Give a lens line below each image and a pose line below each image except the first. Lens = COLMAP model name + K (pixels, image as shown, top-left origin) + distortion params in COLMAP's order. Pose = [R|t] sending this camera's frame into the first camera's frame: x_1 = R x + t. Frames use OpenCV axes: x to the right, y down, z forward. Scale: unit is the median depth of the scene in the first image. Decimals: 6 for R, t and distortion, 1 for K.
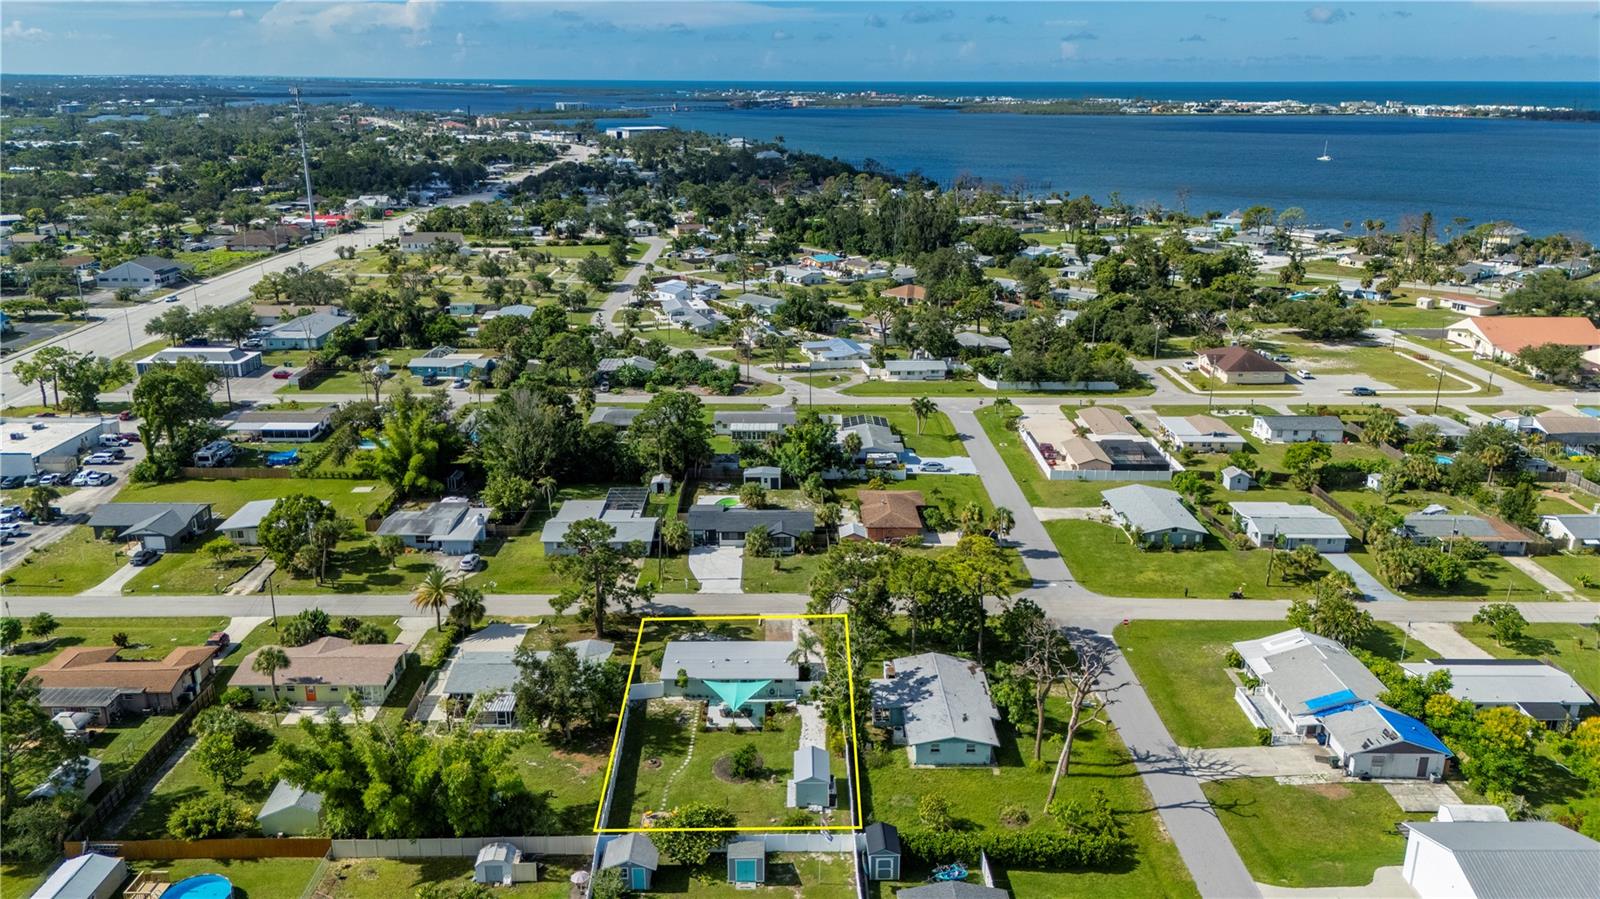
lens RADIAL K [[1125.1, 0, 809.1], [0, 1125.1, 474.6], [0, 0, 1]] dist [0.066004, -0.050654]
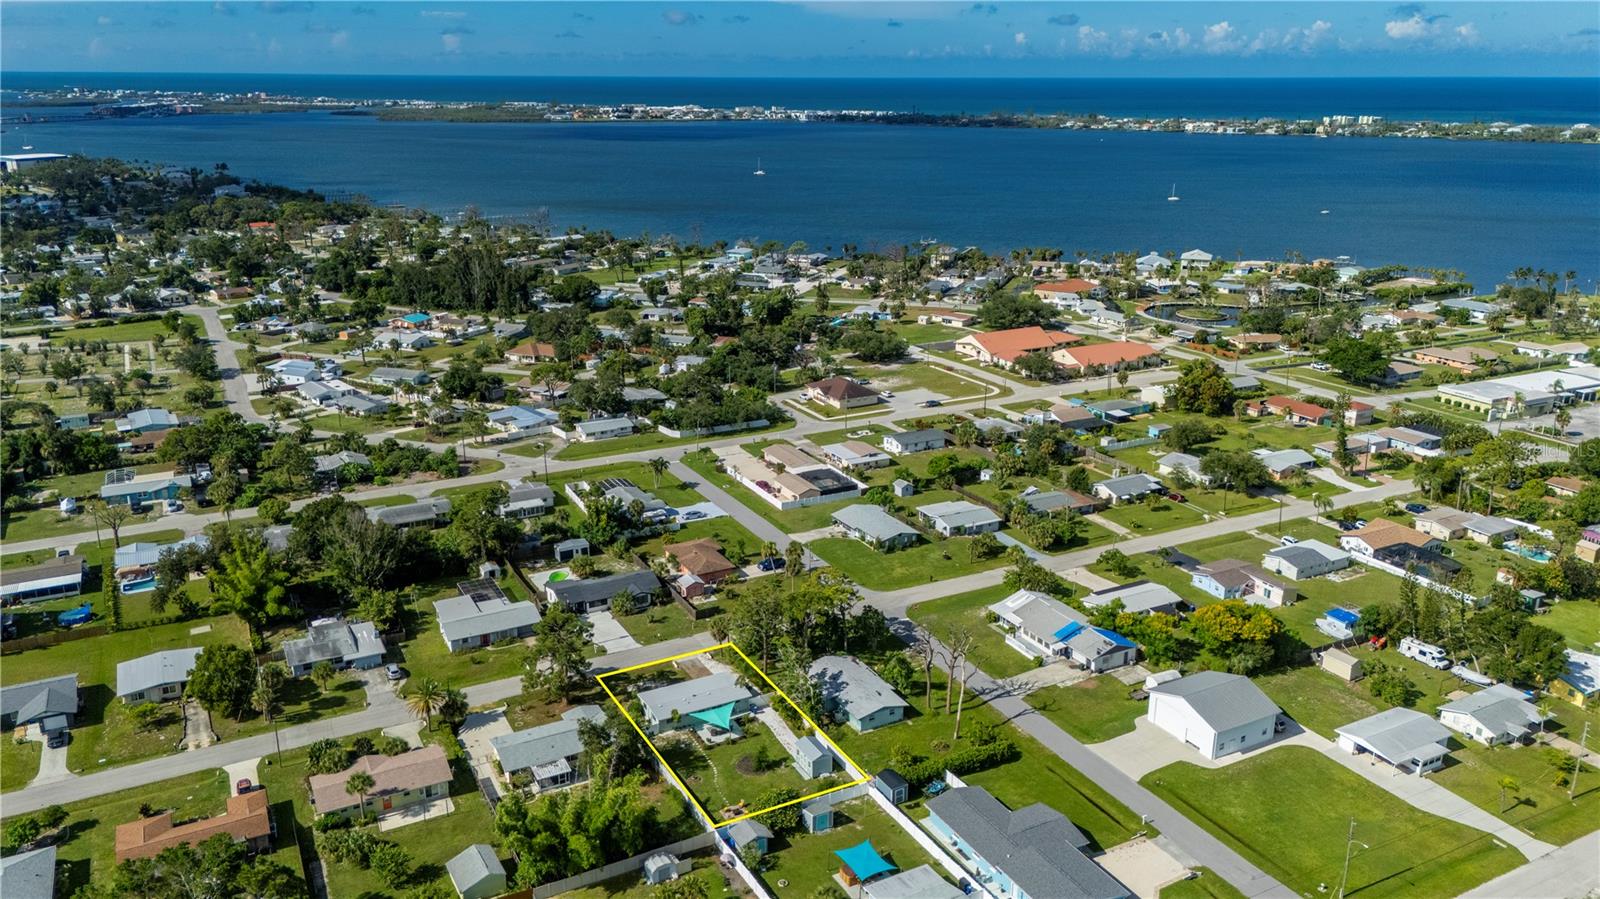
lens RADIAL K [[1141.4, 0, 789.8], [0, 1141.4, 452.3], [0, 0, 1]] dist [0.072575, -0.067515]
pose [[0.891255, -0.139973, 0.431360, -0.349321], [0.148726, 0.988785, 0.013562, -0.081973], [-0.428421, 0.052067, 0.902078, -0.192235]]
